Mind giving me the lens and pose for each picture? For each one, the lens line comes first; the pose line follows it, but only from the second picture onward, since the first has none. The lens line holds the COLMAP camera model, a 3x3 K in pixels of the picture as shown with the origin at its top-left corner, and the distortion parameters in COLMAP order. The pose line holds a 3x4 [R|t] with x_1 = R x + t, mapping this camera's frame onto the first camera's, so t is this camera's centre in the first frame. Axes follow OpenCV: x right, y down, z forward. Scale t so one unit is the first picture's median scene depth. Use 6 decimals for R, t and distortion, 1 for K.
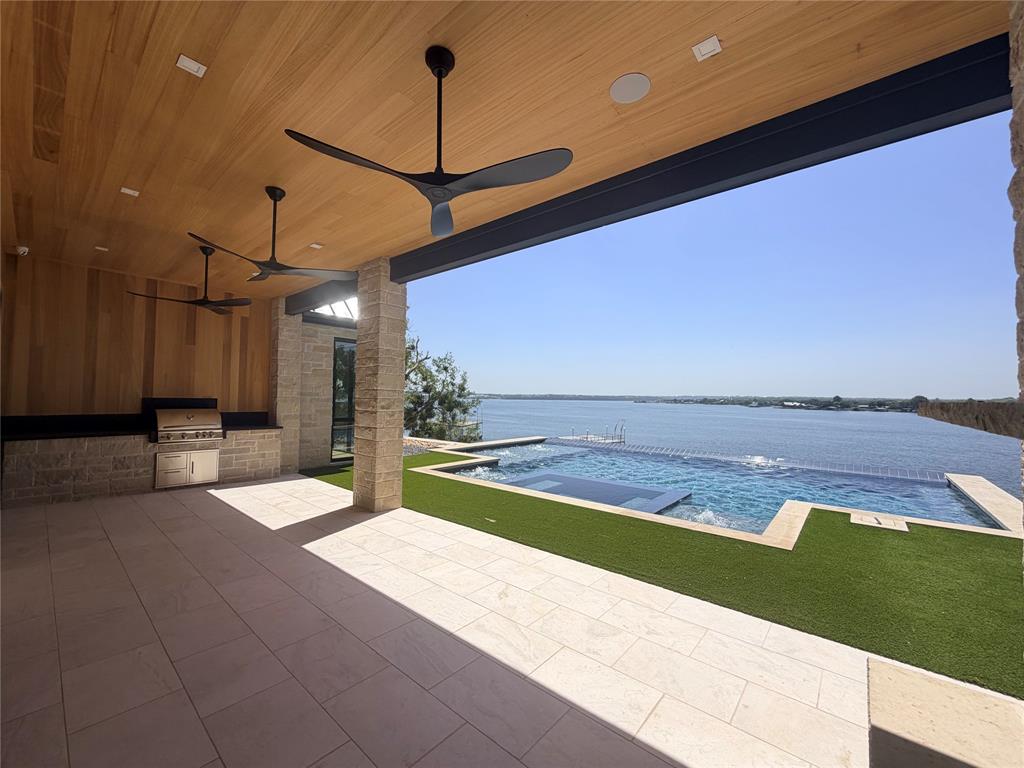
lens RADIAL K [[409.7, 0, 506.8], [0, 409.7, 384.7], [0, 0, 1]] dist [0.000144, -0.000050]
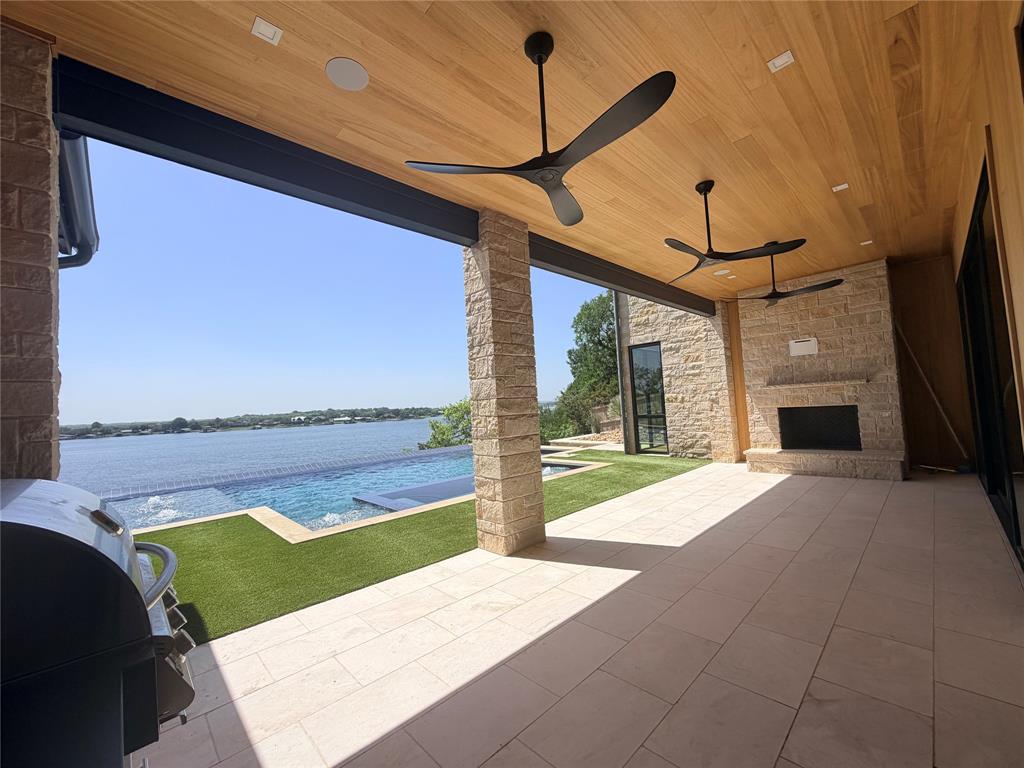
lens RADIAL K [[409.7, 0, 507.9], [0, 409.7, 386.1], [0, 0, 1]] dist [0.000144, -0.000050]
pose [[0.093189, 0.032288, 0.995125, -1.210659], [0.023229, 0.999131, -0.034594, 0.040849], [-0.995377, 0.026340, 0.092358, 1.058474]]
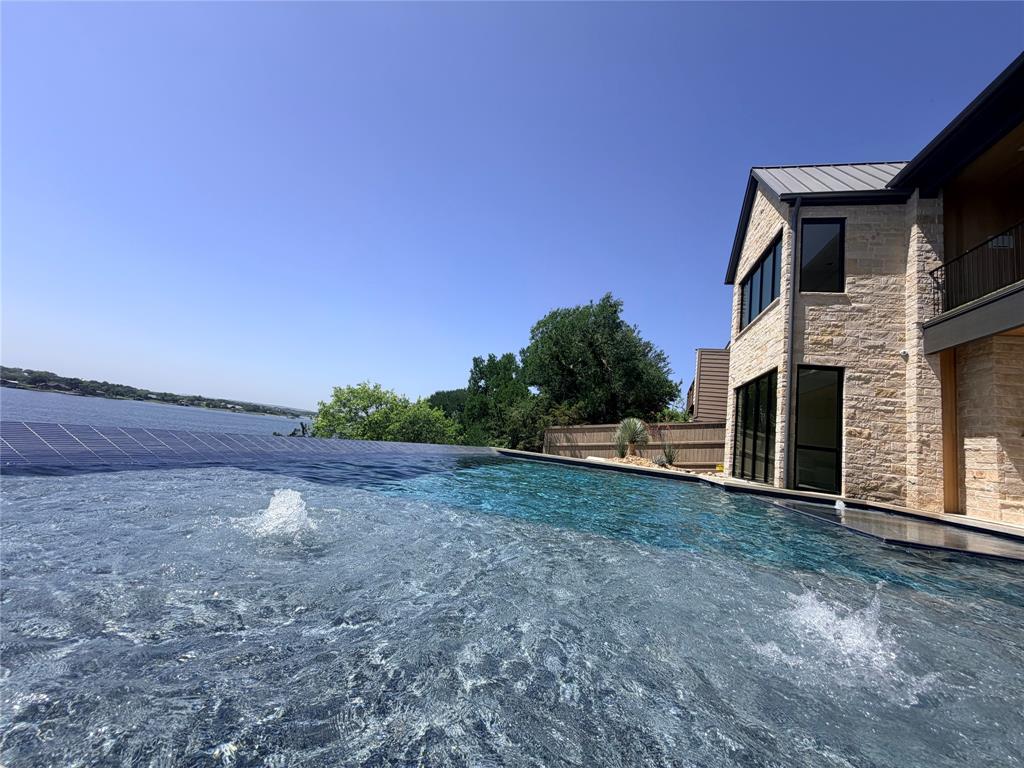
lens RADIAL K [[409.7, 0, 512.2], [0, 409.7, 385.4], [0, 0, 1]] dist [0.000144, -0.000050]
pose [[-0.454713, 0.047778, 0.889356, -0.733049], [-0.156004, 0.978850, -0.132348, 0.156669], [-0.876869, -0.198923, -0.437642, 1.692327]]
